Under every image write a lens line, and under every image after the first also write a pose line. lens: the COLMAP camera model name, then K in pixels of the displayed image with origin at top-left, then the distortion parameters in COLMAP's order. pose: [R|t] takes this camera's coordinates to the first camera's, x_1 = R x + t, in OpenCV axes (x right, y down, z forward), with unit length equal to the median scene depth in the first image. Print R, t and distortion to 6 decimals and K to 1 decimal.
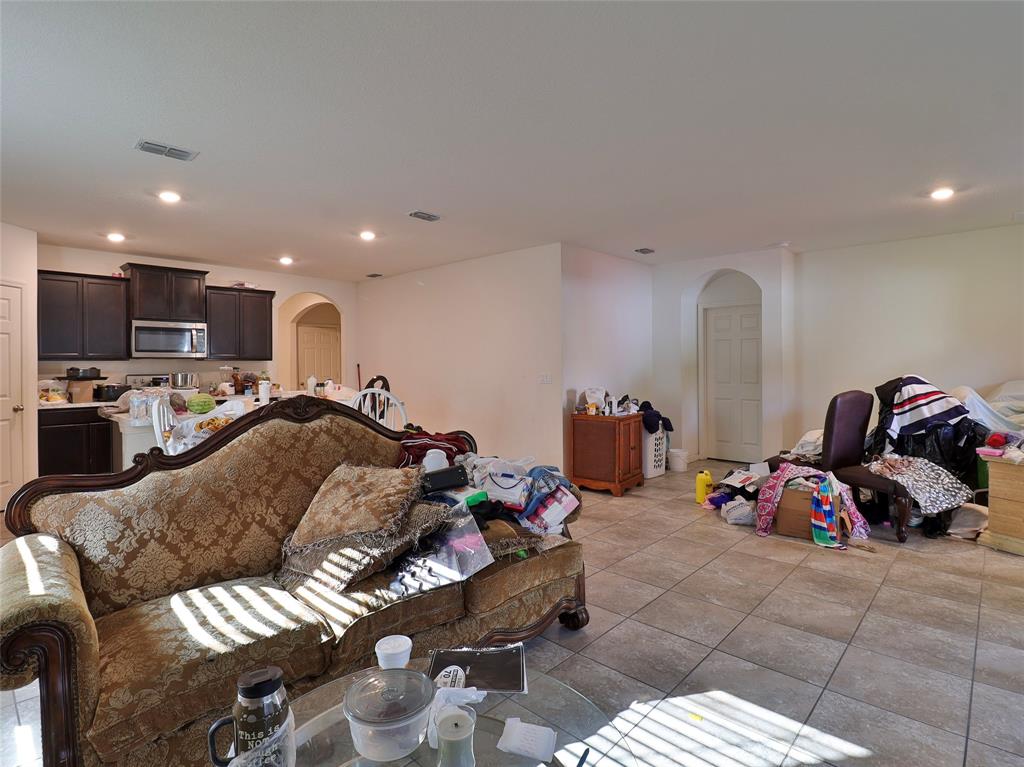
lens RADIAL K [[528.4, 0, 509.7], [0, 528.4, 367.3], [0, 0, 1]] dist [0.005174, -0.018055]
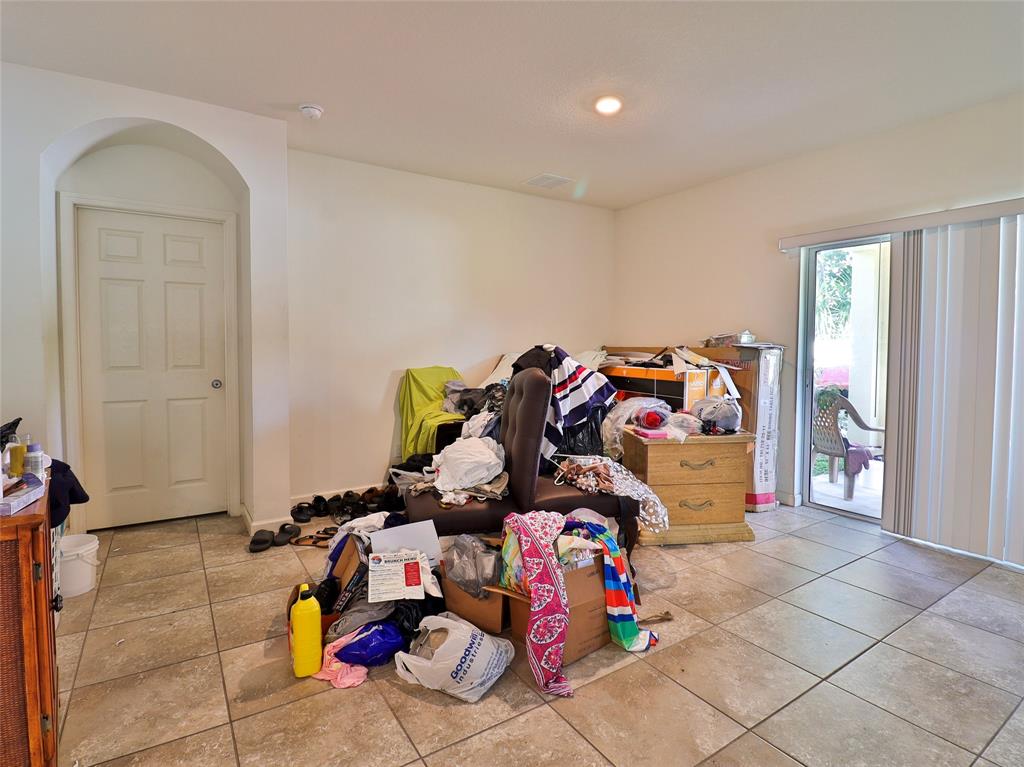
lens RADIAL K [[528.4, 0, 509.7], [0, 528.4, 367.3], [0, 0, 1]] dist [0.005174, -0.018055]
pose [[0.233882, -0.035500, 0.971617, 0.030895], [0.004688, 0.999363, 0.035385, 0.020554], [-0.972254, -0.003721, 0.233899, 0.909489]]
